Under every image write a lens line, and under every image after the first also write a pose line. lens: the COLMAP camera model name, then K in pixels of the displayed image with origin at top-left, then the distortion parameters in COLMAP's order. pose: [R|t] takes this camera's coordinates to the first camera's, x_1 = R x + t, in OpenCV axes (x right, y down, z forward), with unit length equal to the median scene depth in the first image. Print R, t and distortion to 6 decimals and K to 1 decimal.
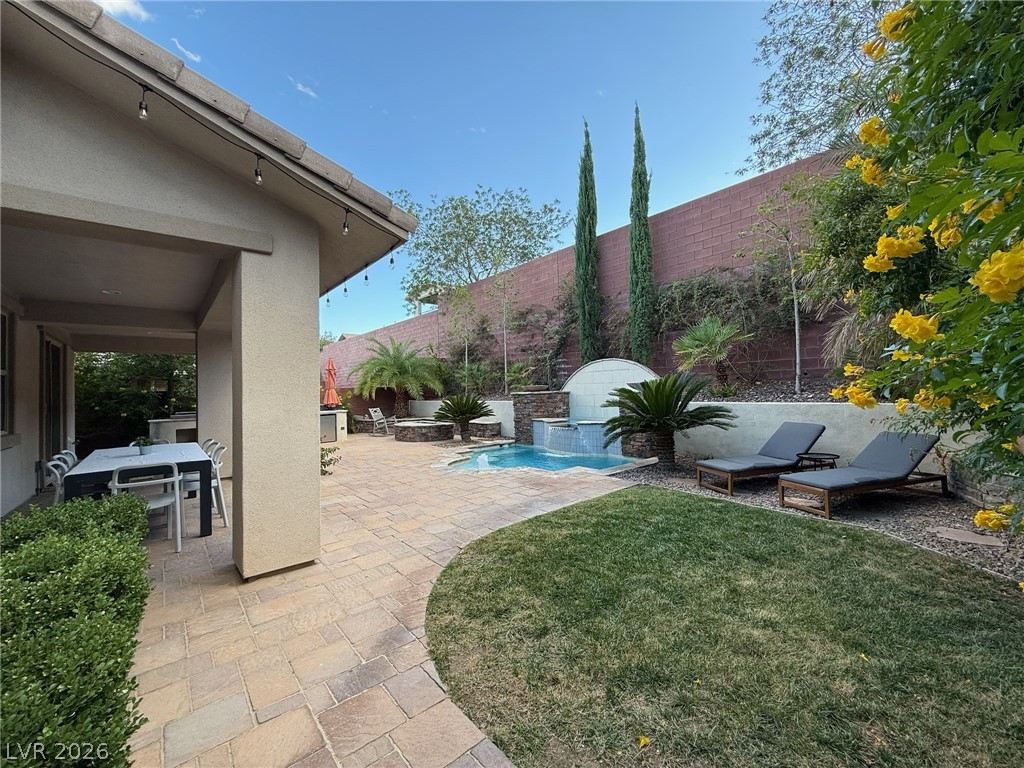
lens RADIAL K [[407.0, 0, 511.9], [0, 407.0, 380.0], [0, 0, 1]] dist [0.000758, 0.000010]
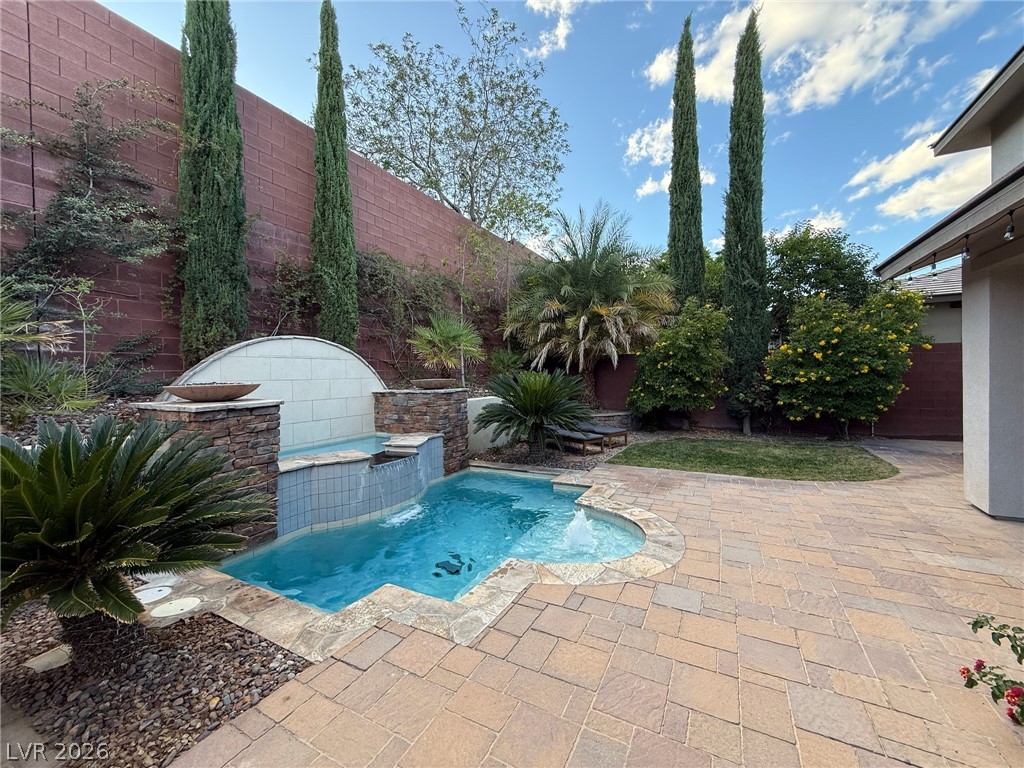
lens RADIAL K [[407.0, 0, 513.1], [0, 407.0, 378.6], [0, 0, 1]] dist [0.000758, 0.000010]
pose [[-0.362780, 0.024027, 0.931565, -0.356756], [0.004468, 0.999701, -0.024044, 0.018933], [-0.931864, -0.004560, -0.362779, 0.865204]]
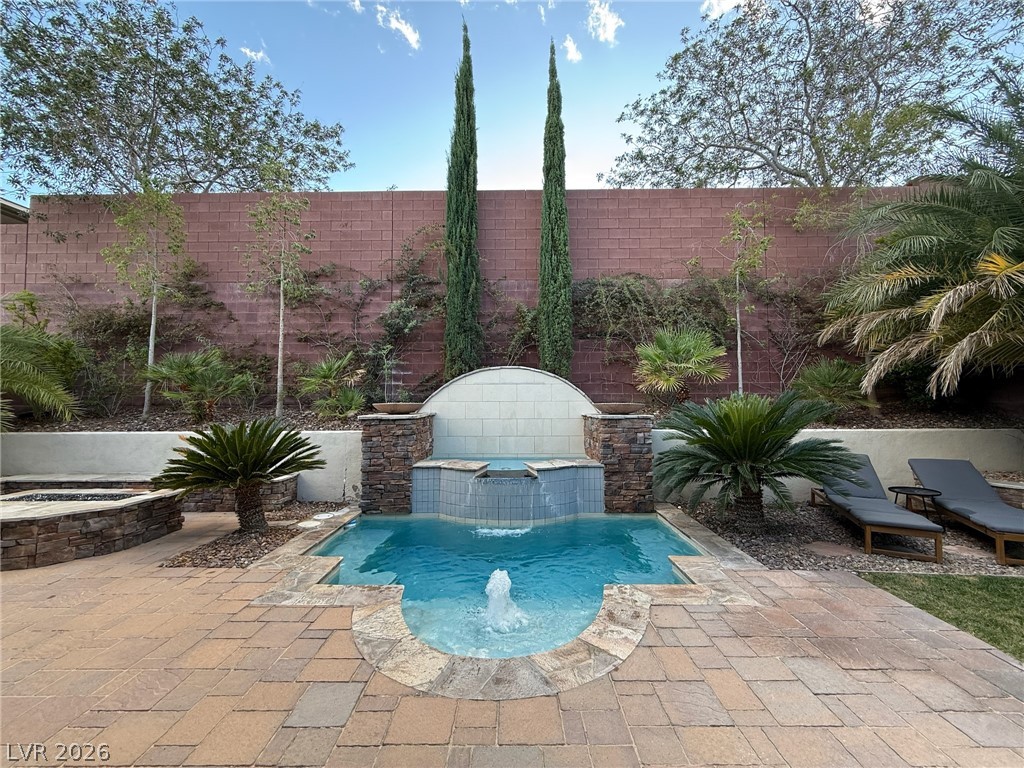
lens RADIAL K [[407.0, 0, 512.2], [0, 407.0, 380.4], [0, 0, 1]] dist [0.000758, 0.000010]
pose [[0.661117, 0.065293, 0.747436, -0.251654], [-0.032075, 0.997755, -0.058789, 0.010929], [-0.749597, 0.014892, 0.661727, 0.504267]]
